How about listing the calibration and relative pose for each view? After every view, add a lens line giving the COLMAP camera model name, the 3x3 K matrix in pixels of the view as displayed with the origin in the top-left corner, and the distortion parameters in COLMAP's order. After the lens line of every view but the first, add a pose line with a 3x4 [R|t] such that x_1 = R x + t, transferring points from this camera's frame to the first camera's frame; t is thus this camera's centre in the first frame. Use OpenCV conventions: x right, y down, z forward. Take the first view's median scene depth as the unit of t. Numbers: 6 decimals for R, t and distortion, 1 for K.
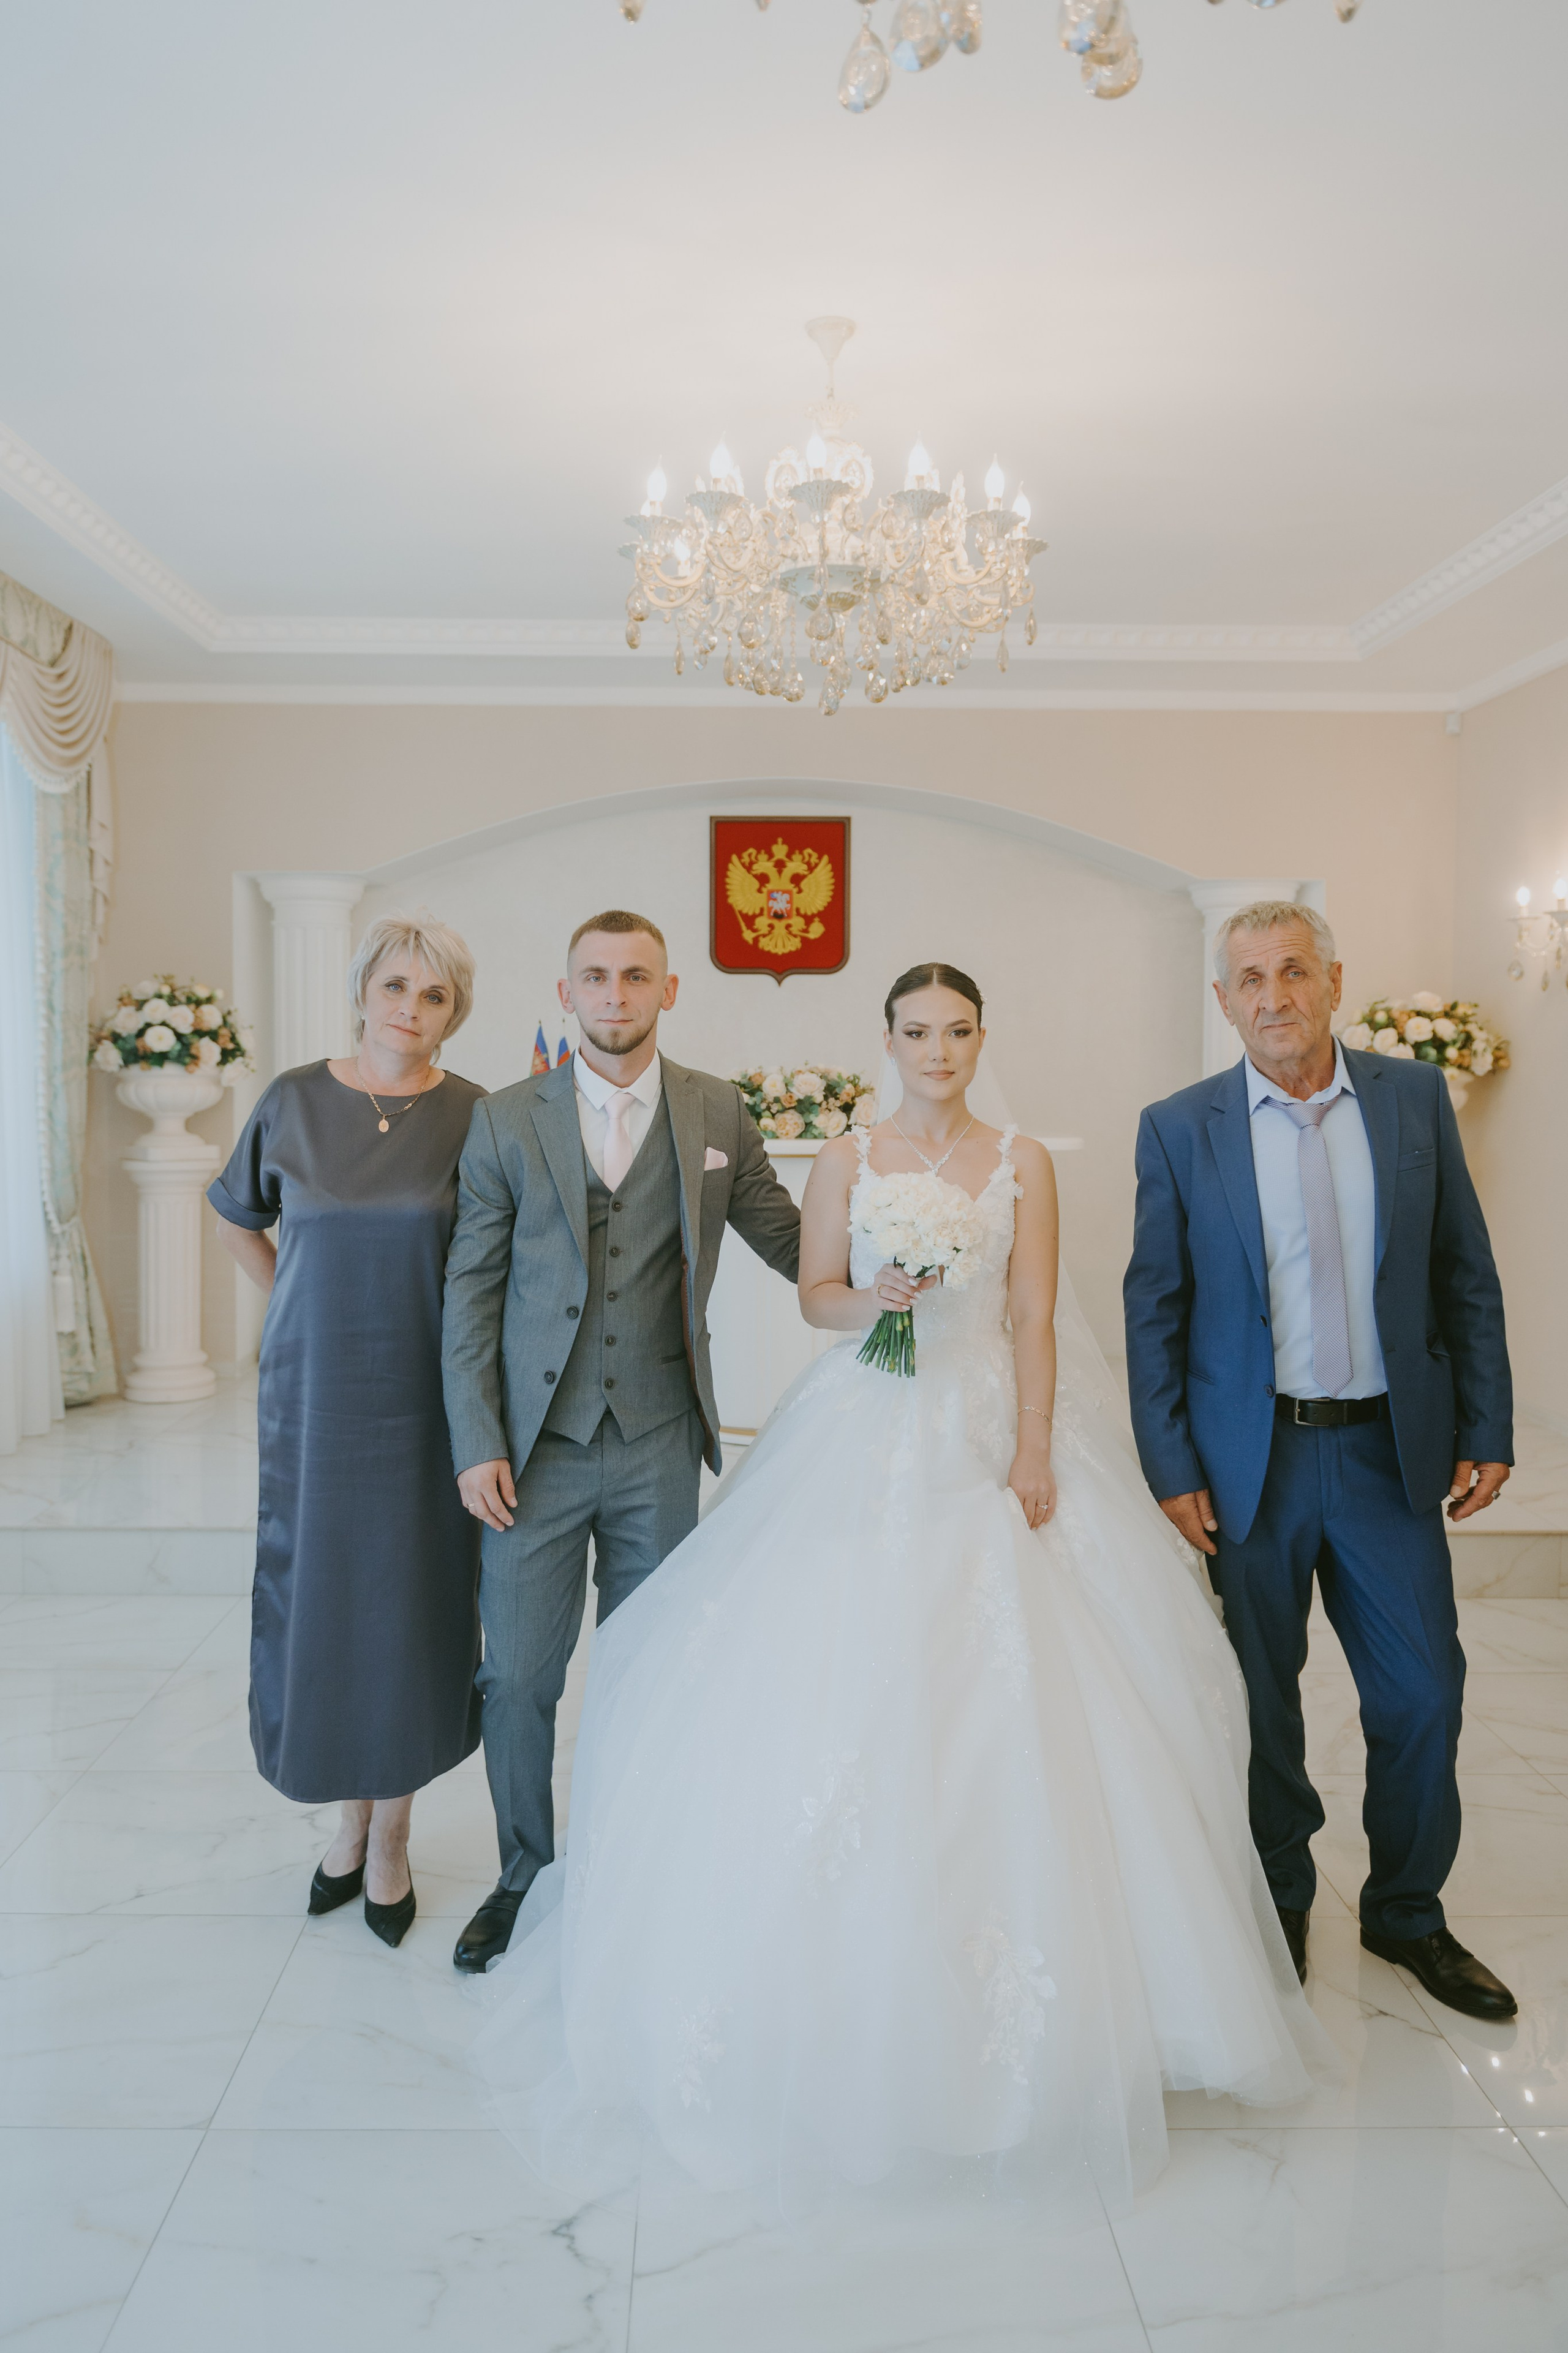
lens RADIAL K [[1705.5, 0, 745.5], [0, 1705.5, 1130.6], [0, 0, 1]] dist [-0.003683, -0.003115]
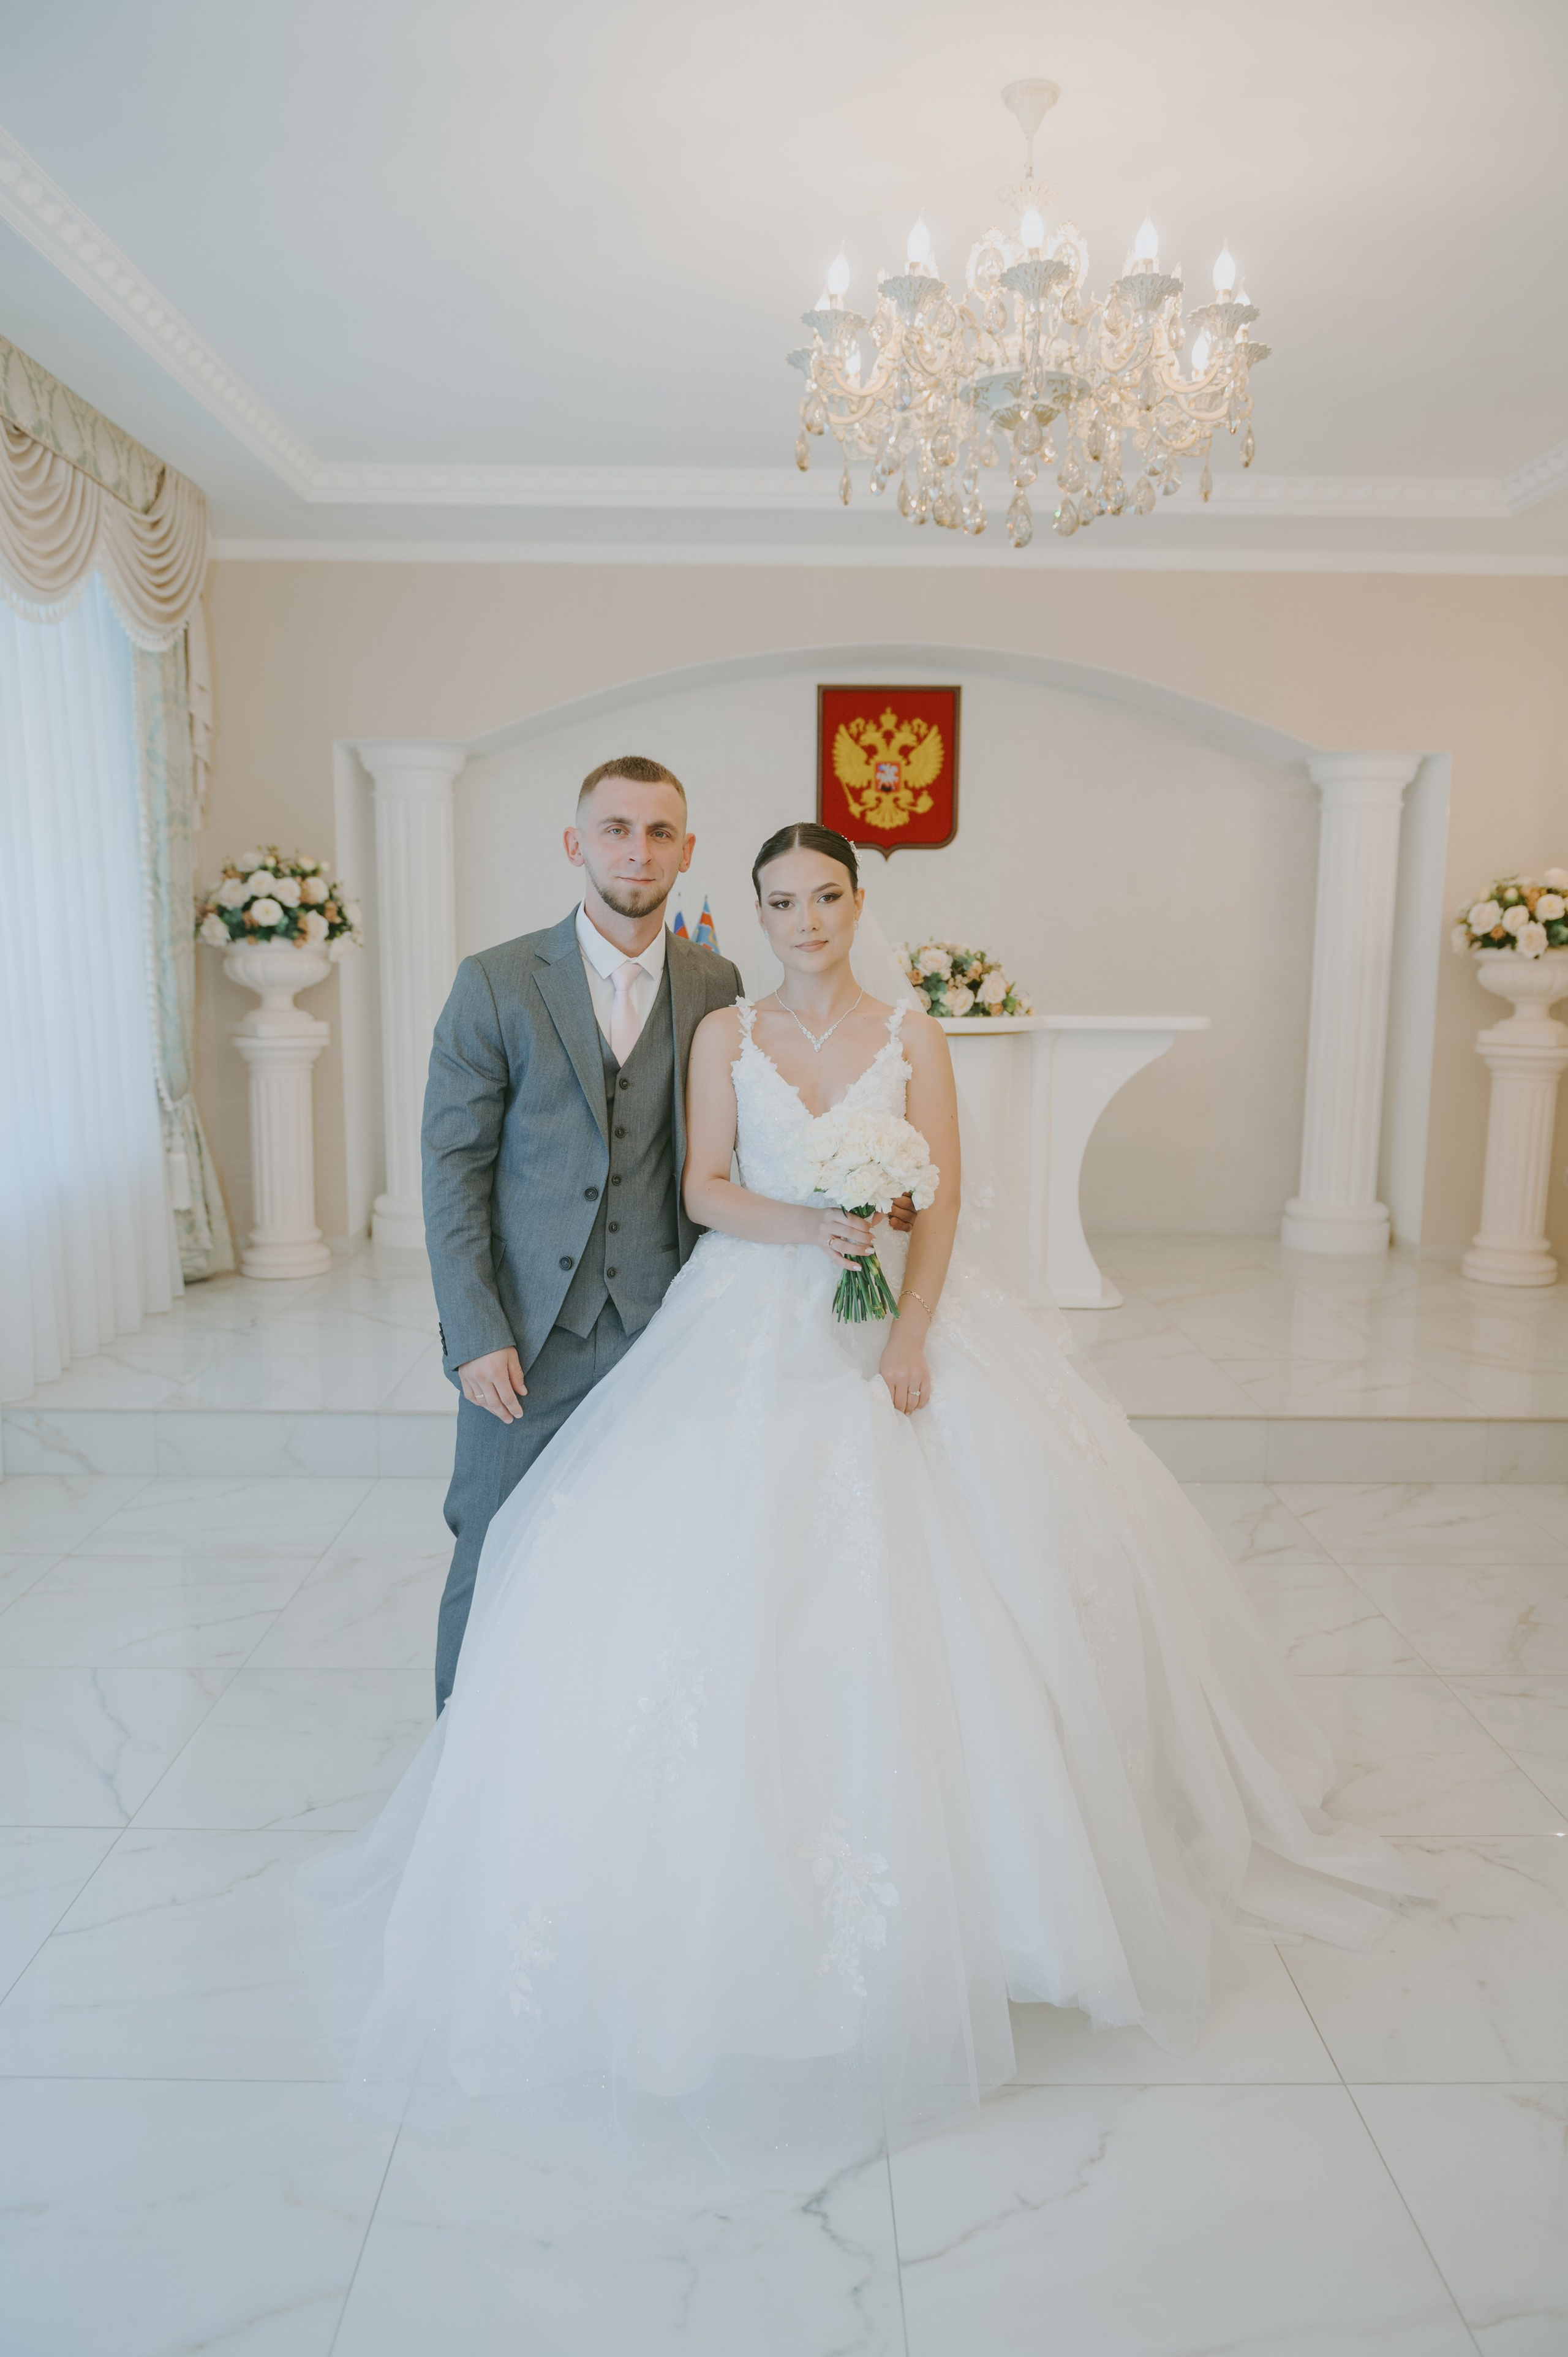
lens RADIAL K [[1522.1, 0, 737.7], [0, 1522.1, 1172.0], [0, 0, 1]] dist [-0.009914, -0.003908]
pose [[0.999993, 0.003439, -0.001670, -0.071426], [-0.003241, 0.994302, 0.106551, 0.000607], [0.002027, -0.106545, 0.994306, 0.117050]]
